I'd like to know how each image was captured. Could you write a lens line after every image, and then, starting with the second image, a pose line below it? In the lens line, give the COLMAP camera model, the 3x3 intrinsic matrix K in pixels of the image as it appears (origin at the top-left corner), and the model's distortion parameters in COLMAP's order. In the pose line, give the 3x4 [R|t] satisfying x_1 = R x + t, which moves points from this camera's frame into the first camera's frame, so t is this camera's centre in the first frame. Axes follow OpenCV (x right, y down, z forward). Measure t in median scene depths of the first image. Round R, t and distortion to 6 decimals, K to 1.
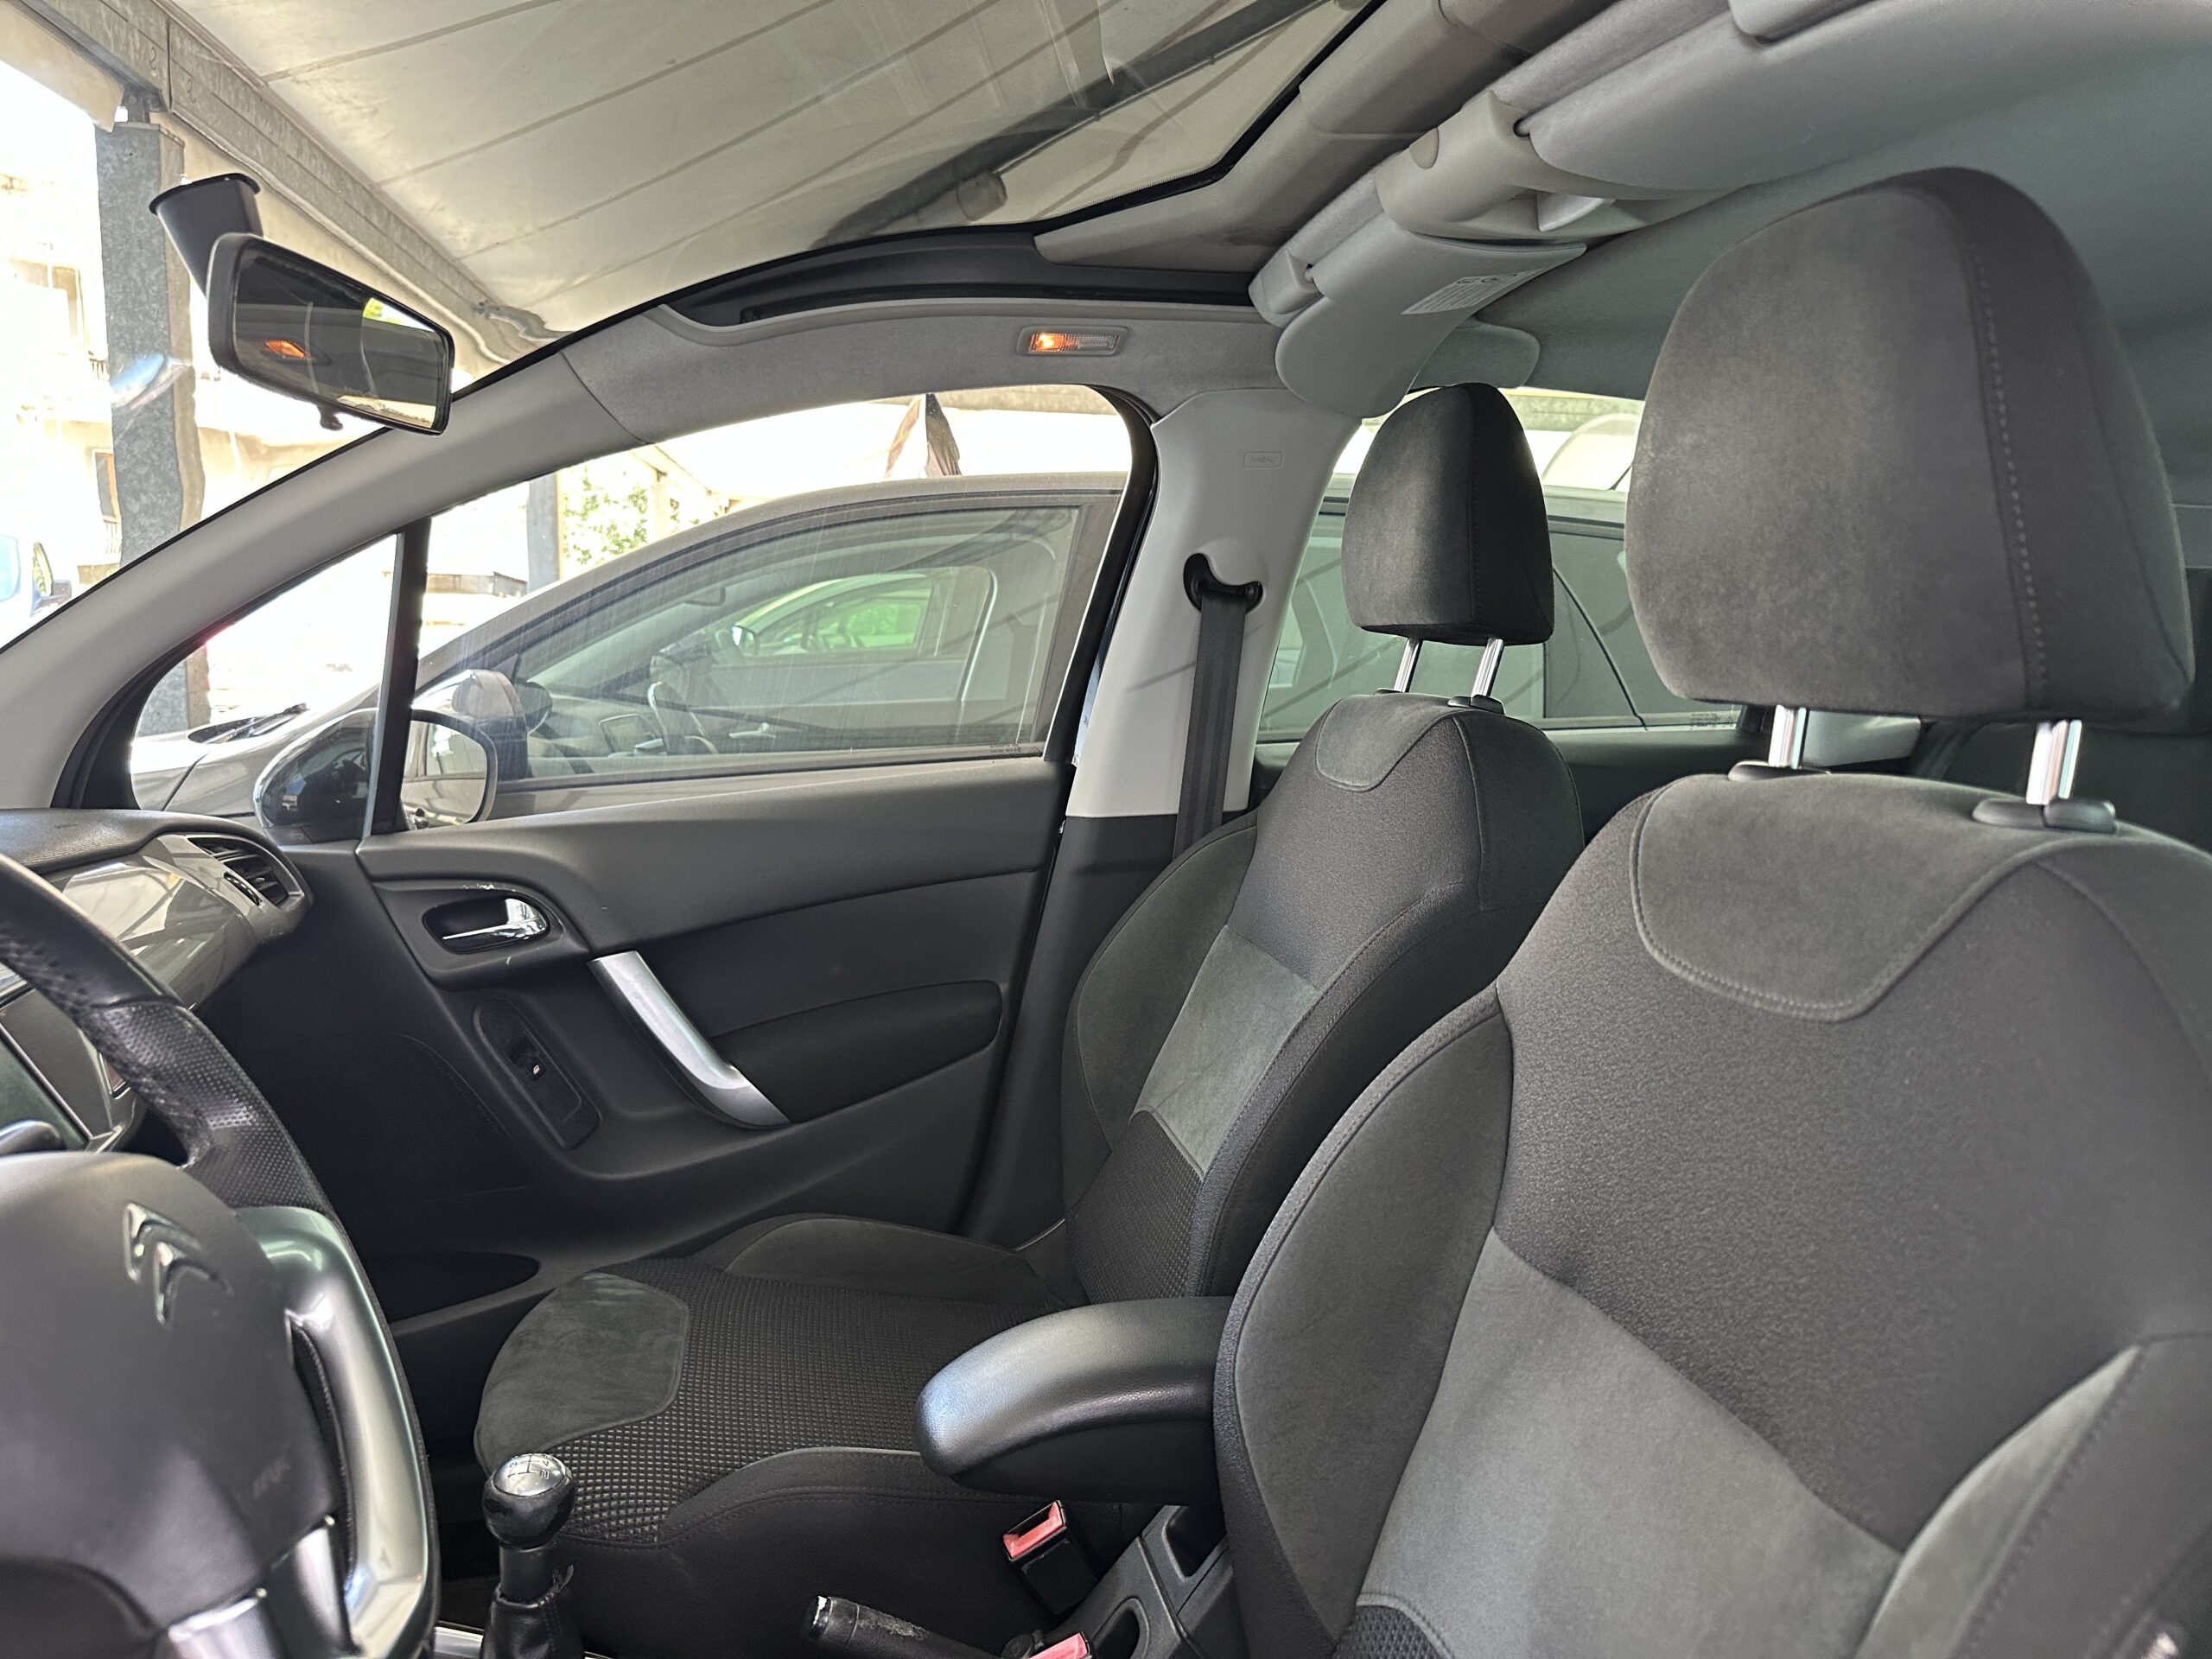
lens RADIAL K [[1575.5, 0, 1099.4], [0, 1575.5, 830.9], [0, 0, 1]] dist [0.005125, -0.004886]
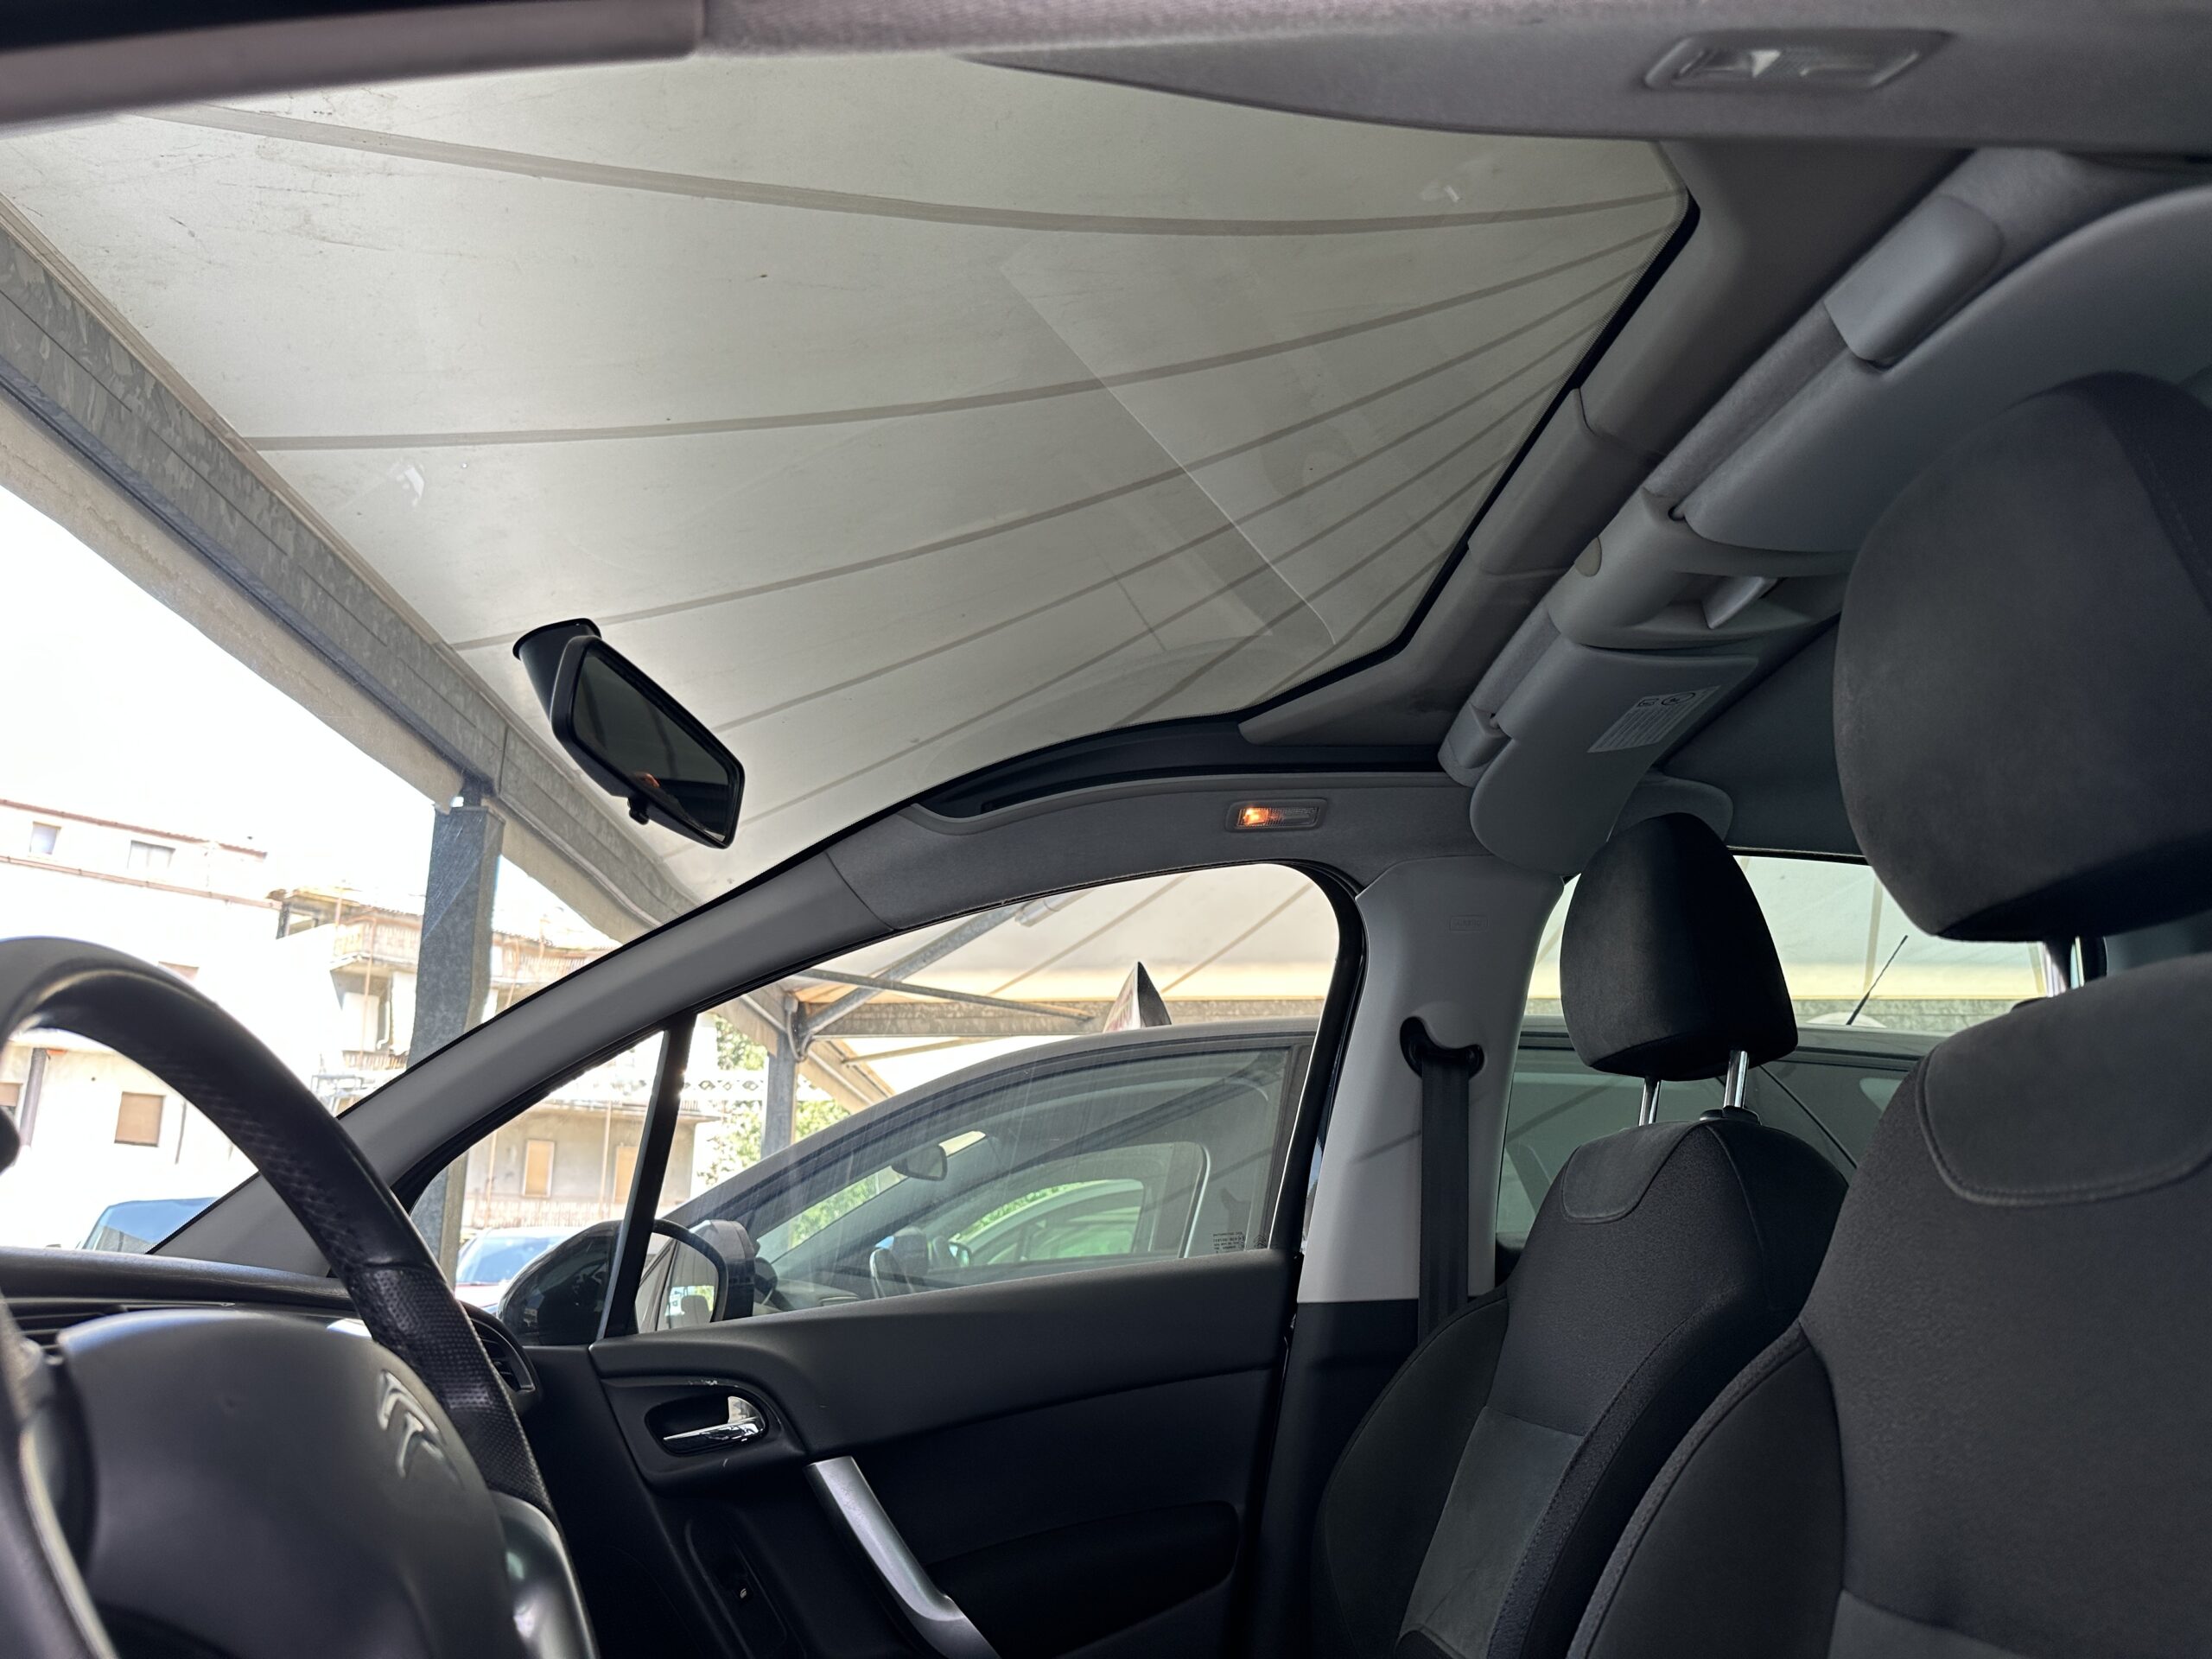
lens RADIAL K [[1581.8, 0, 1077.4], [0, 1581.8, 936.0], [0, 0, 1]] dist [0.127269, -0.227951]
pose [[0.989740, -0.063595, -0.127949, -0.016135], [0.007310, 0.916851, -0.399163, 0.180320], [0.142695, 0.394132, 0.907909, 0.014594]]
